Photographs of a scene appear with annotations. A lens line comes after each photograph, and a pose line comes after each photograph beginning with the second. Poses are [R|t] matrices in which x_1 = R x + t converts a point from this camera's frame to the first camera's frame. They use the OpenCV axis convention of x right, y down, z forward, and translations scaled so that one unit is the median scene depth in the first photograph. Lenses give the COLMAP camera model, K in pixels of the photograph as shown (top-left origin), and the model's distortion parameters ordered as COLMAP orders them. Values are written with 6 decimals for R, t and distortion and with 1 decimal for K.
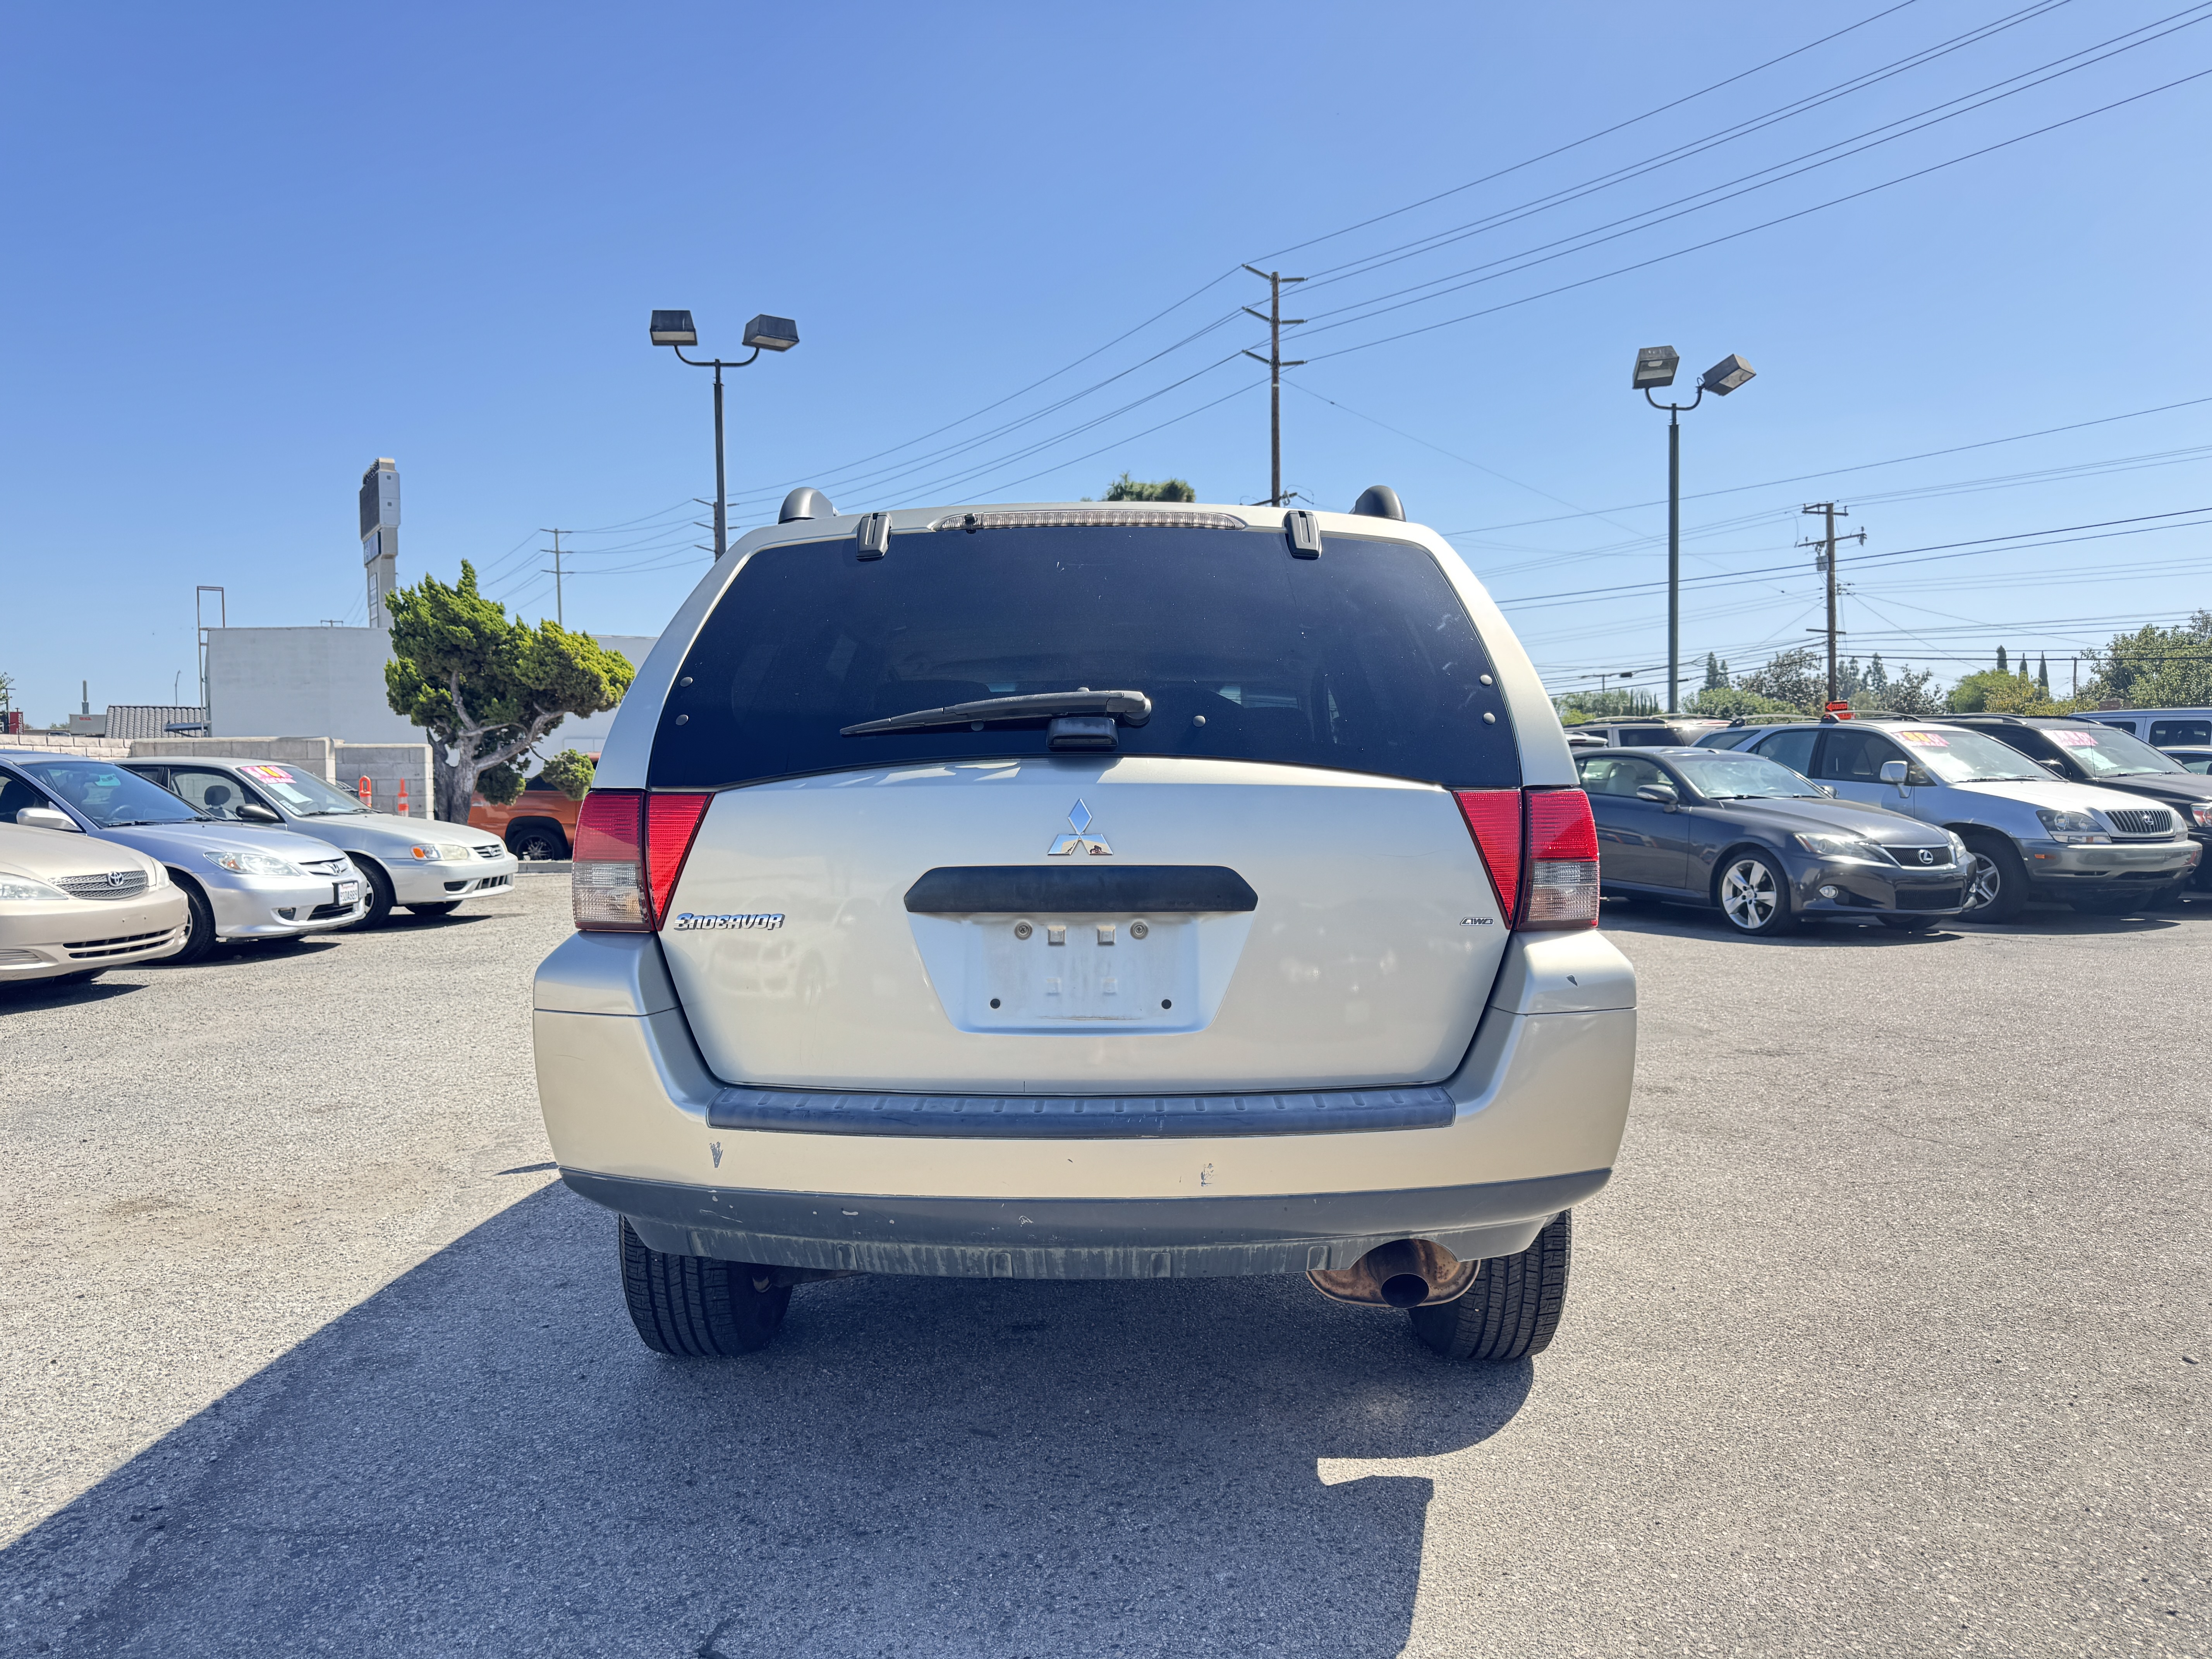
lens RADIAL K [[1598.0, 0, 1106.0], [0, 1598.0, 829.5], [0, 0, 1]] dist [0.031627, -0.035699]
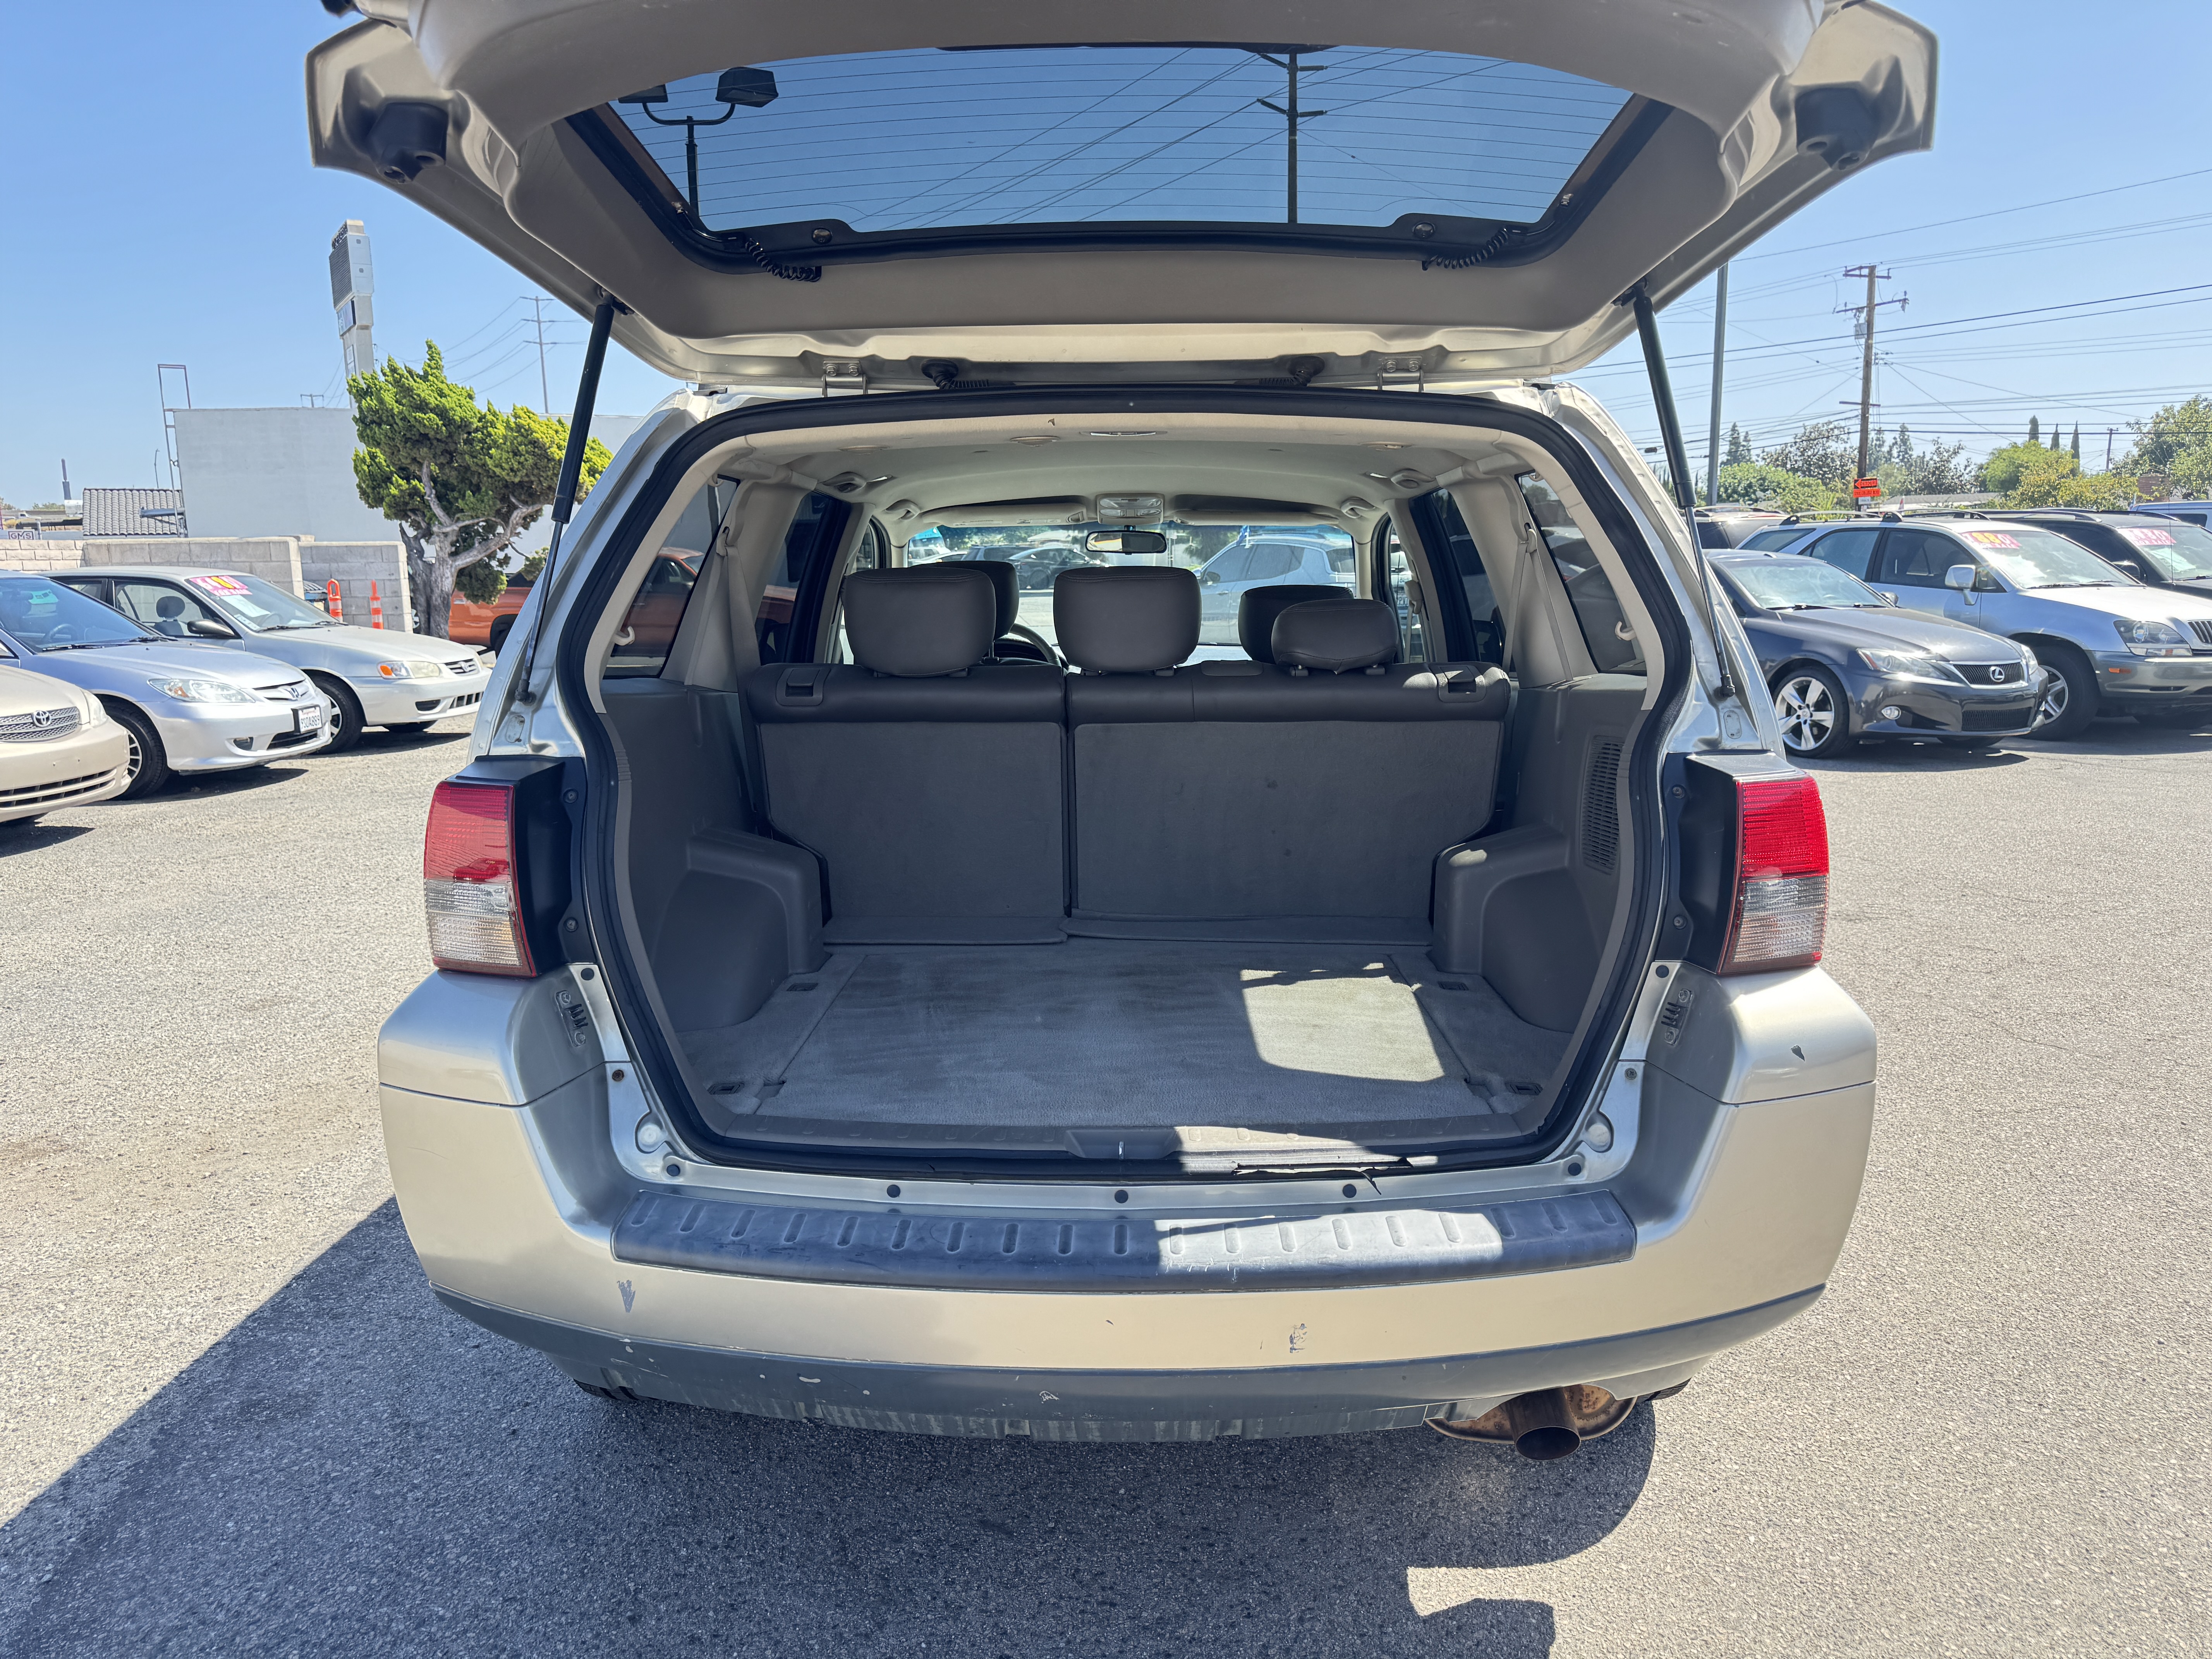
lens RADIAL K [[1598.0, 0, 1106.0], [0, 1598.0, 829.5], [0, 0, 1]] dist [0.031627, -0.035699]
pose [[0.999993, -0.001964, -0.003133, -0.004267], [0.002375, 0.990577, 0.136935, -0.022146], [0.002835, -0.136941, 0.990575, 0.059868]]
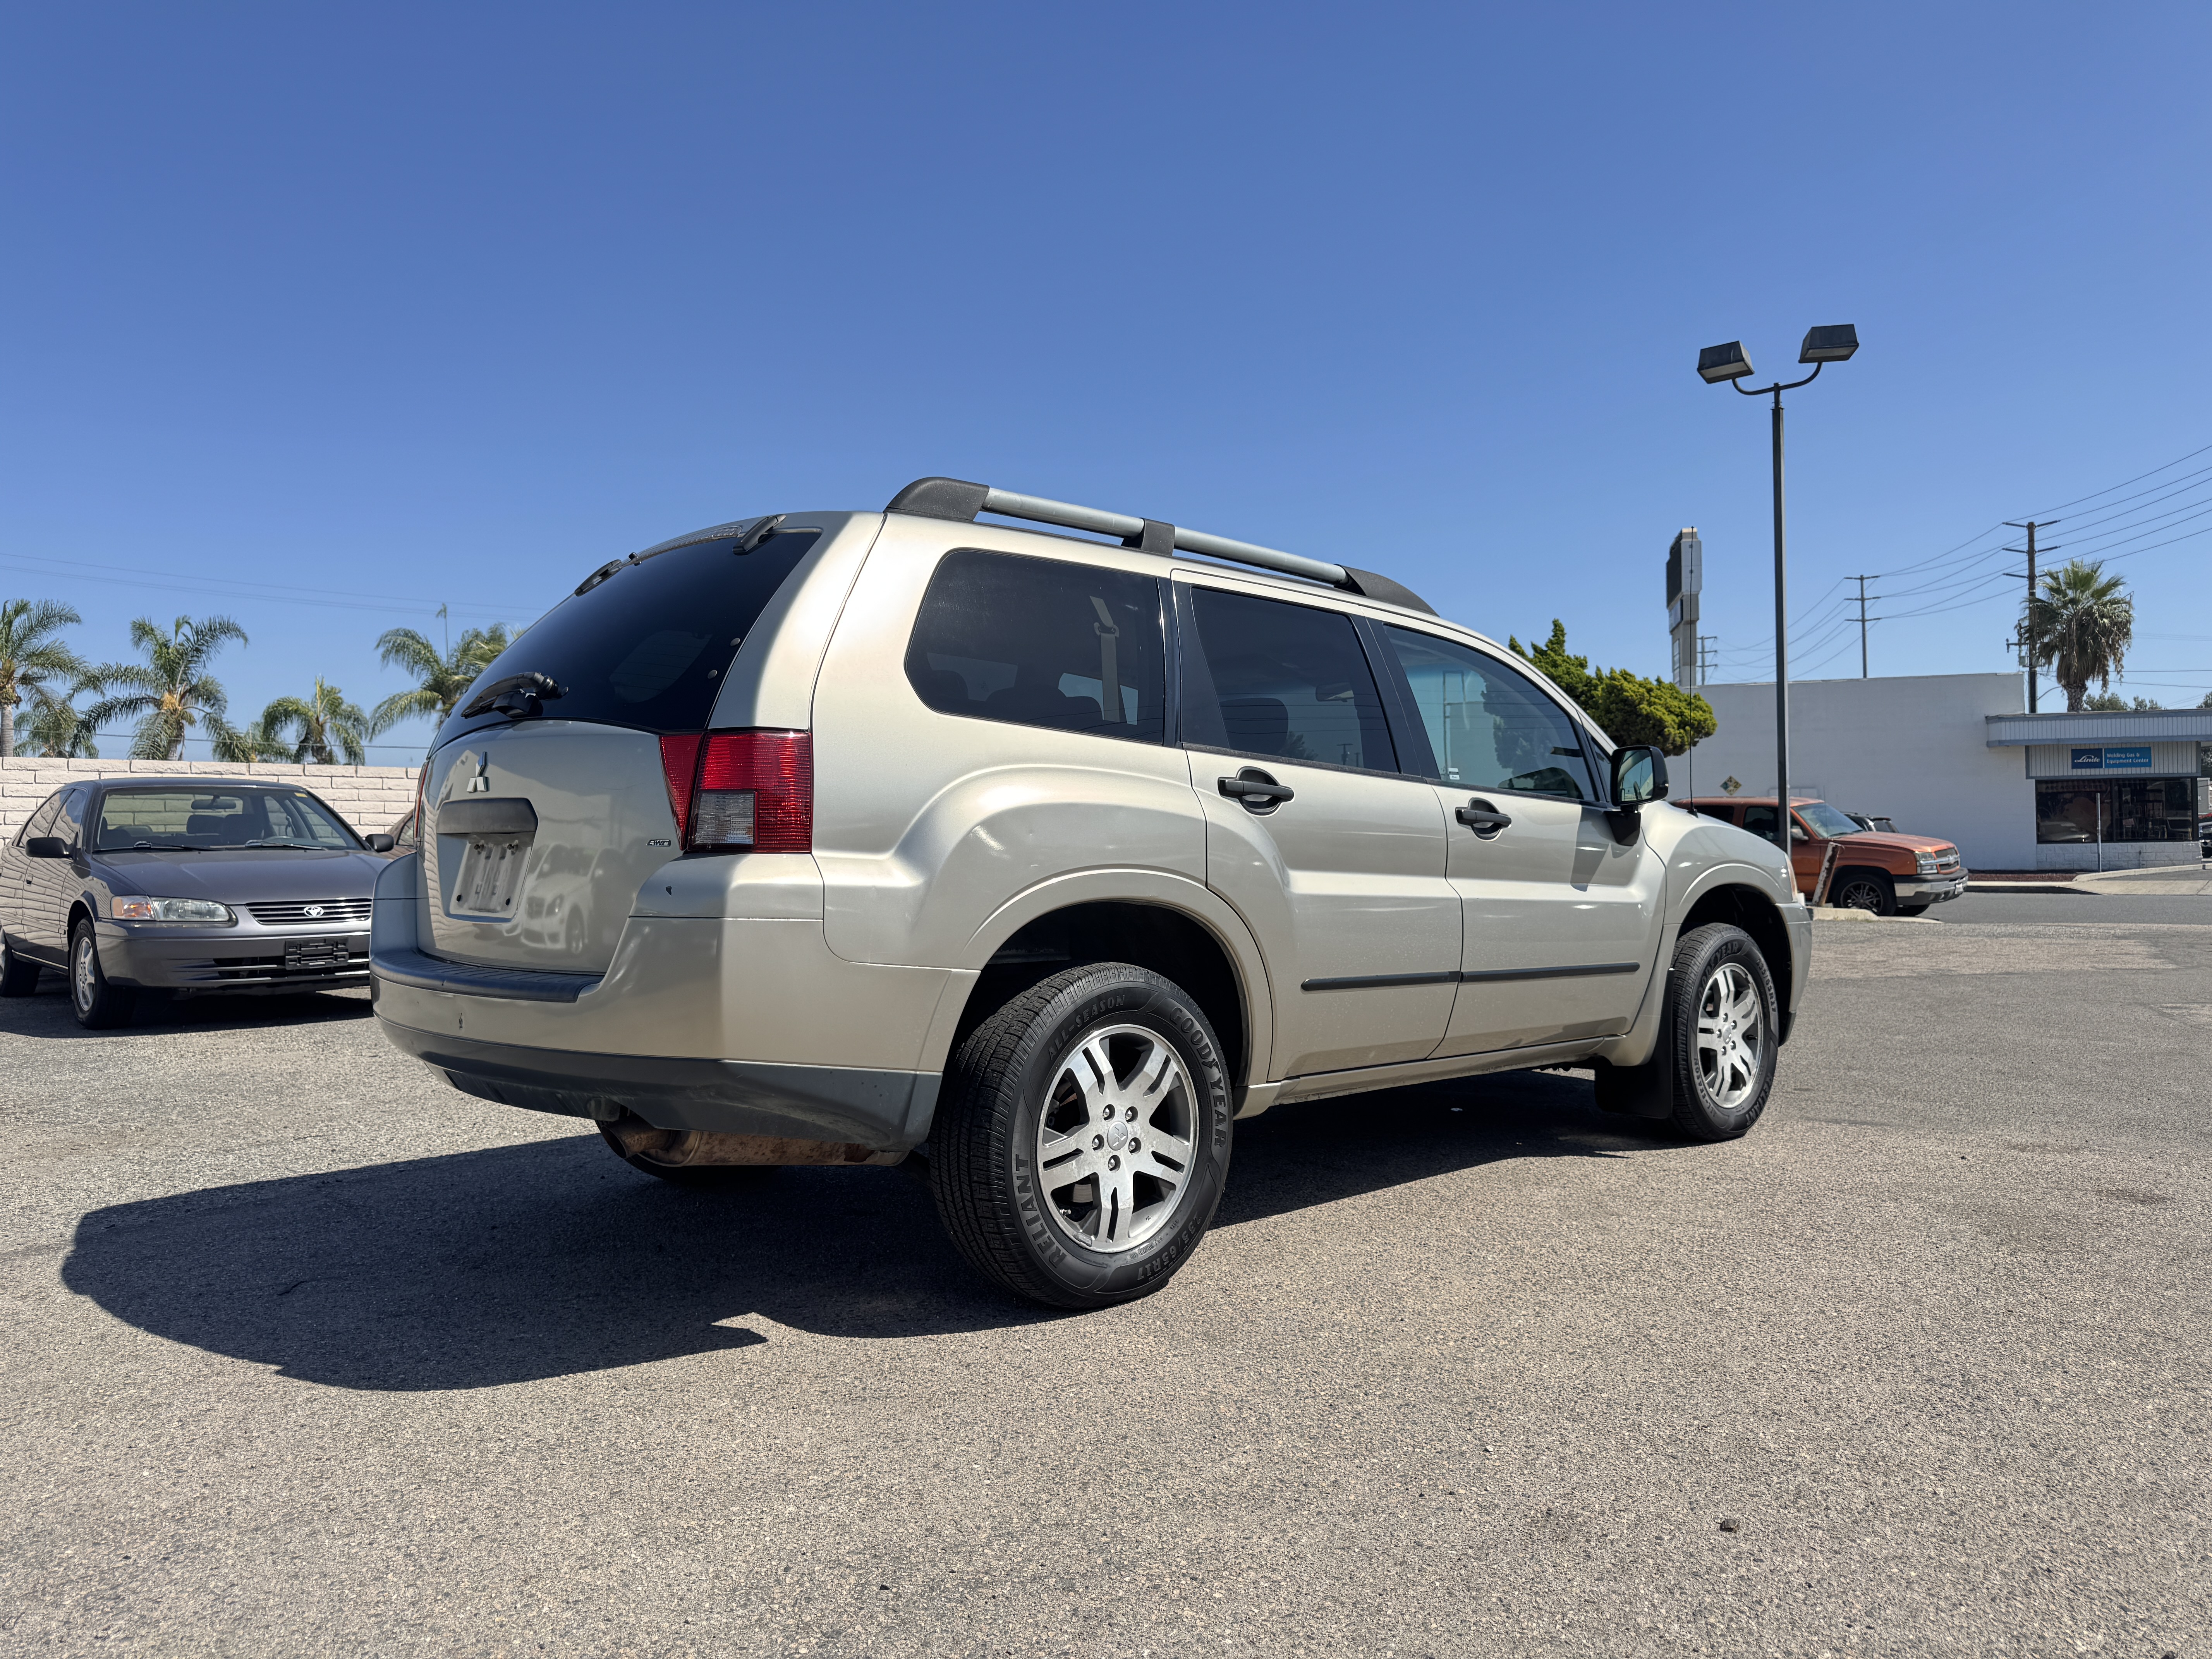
lens RADIAL K [[1598.0, 0, 1106.0], [0, 1598.0, 829.5], [0, 0, 1]] dist [0.031627, -0.035699]
pose [[0.686414, -0.009025, -0.727155, 0.284318], [-0.018756, 0.999371, -0.030109, 0.016523], [0.726969, 0.034306, 0.685813, 0.089987]]
